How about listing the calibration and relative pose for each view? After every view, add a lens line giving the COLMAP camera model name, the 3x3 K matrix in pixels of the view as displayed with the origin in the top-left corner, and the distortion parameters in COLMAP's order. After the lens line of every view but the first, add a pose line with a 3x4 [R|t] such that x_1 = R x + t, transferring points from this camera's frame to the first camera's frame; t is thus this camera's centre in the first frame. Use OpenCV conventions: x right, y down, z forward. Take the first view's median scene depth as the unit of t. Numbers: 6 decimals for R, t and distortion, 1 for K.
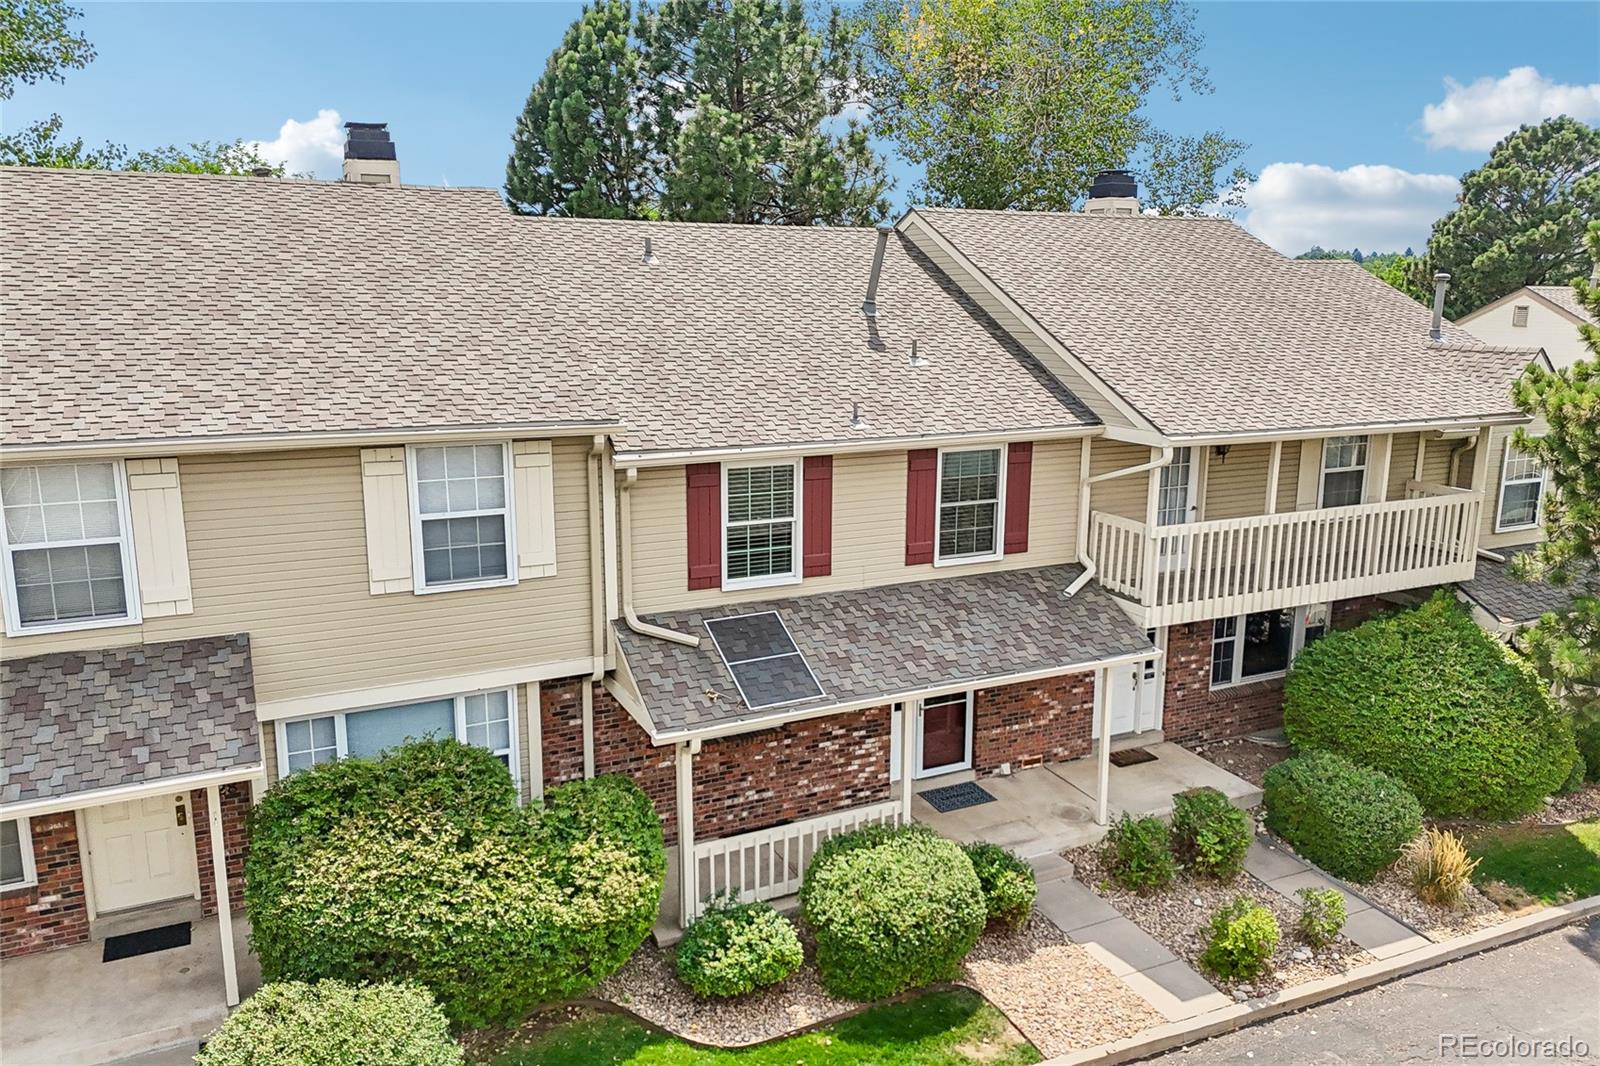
lens RADIAL K [[1140.6, 0, 800.0], [0, 1140.6, 533.0], [0, 0, 1]] dist [0.076524, -0.072648]
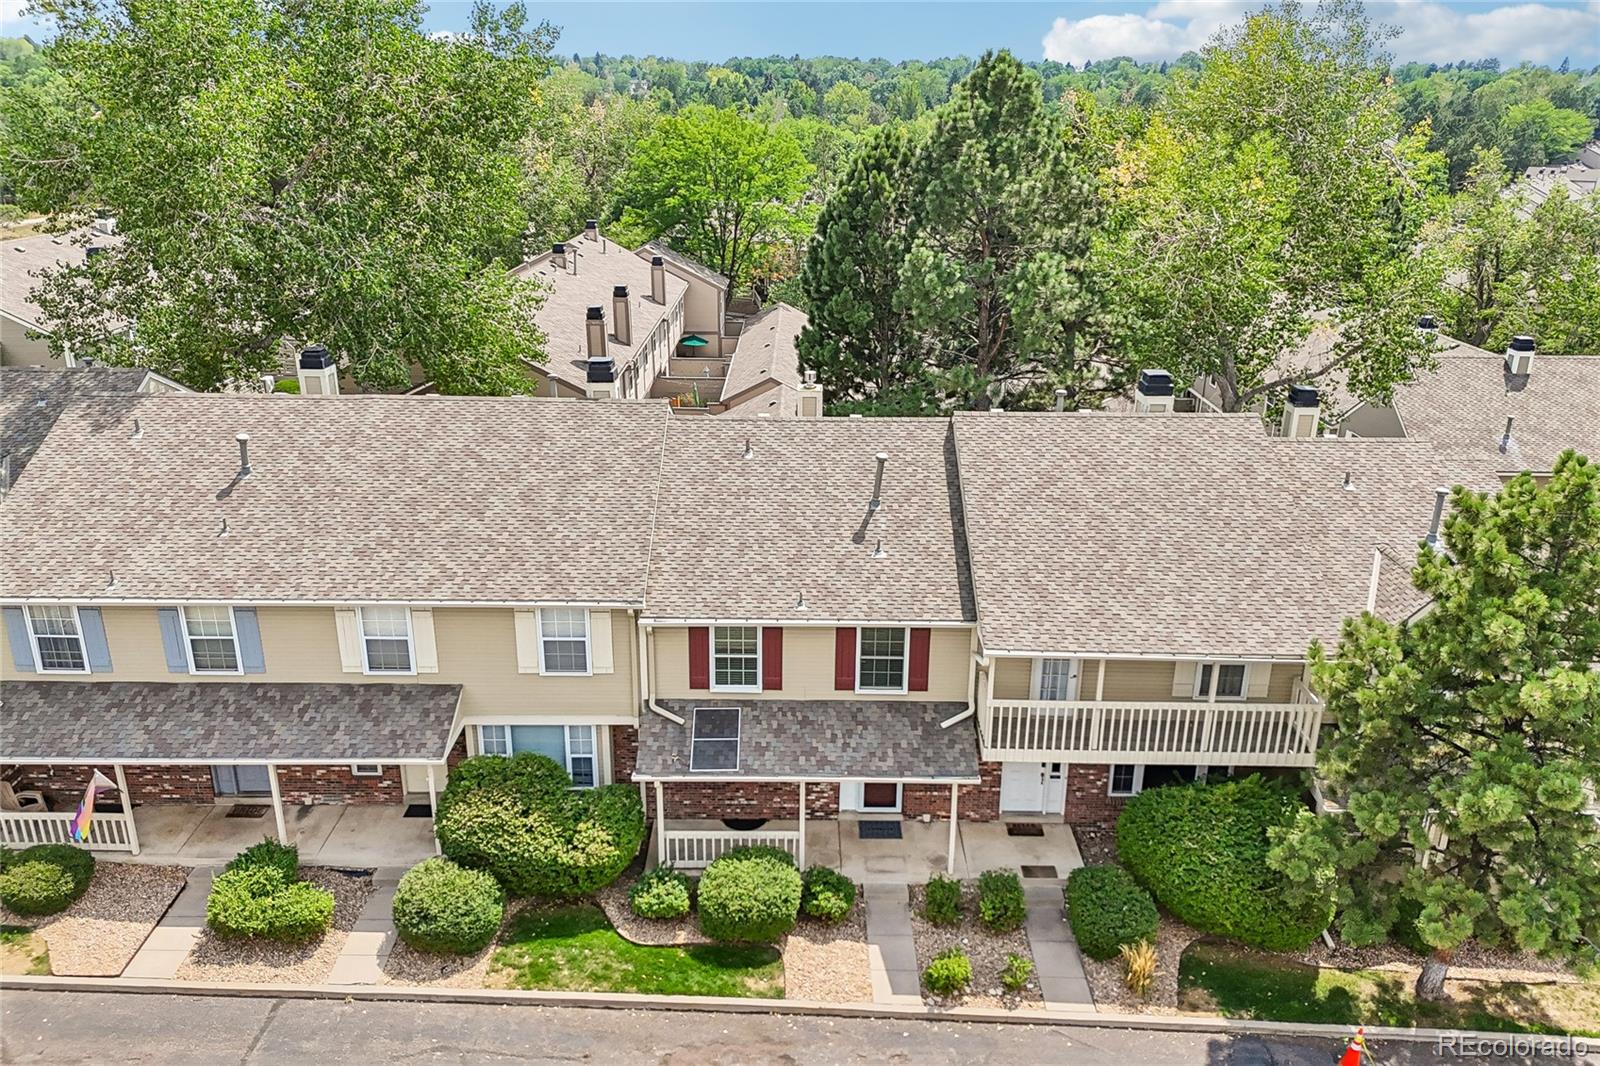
lens RADIAL K [[1140.6, 0, 800.0], [0, 1140.6, 533.0], [0, 0, 1]] dist [0.076524, -0.072648]
pose [[0.900201, 0.152830, -0.407776, 0.764579], [-0.095581, 0.982902, 0.157379, -0.497213], [0.424856, -0.102697, 0.899417, -0.495581]]
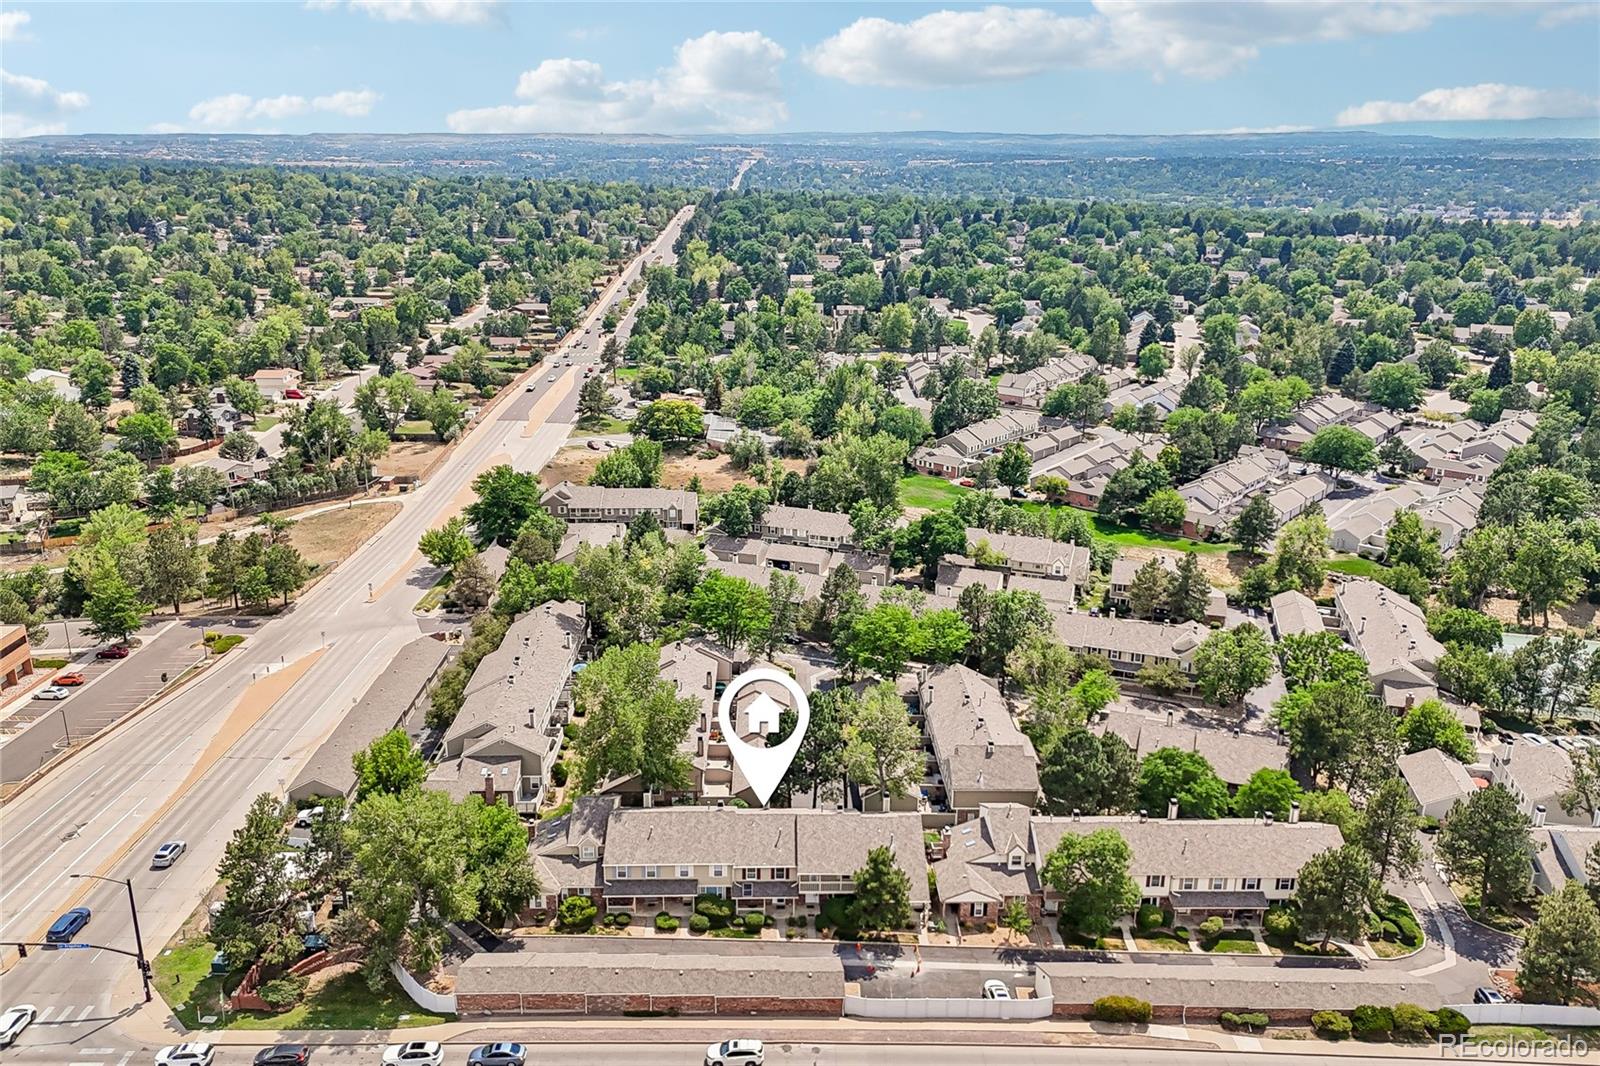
lens RADIAL K [[1105.4, 0, 800.0], [0, 1105.4, 533.0], [0, 0, 1]] dist [0.076302, 0.000427]
pose [[0.909905, 0.126078, -0.395193, 3.546993], [-0.093019, 0.990445, 0.101811, -3.702148], [0.404253, -0.055878, 0.912939, -6.869450]]
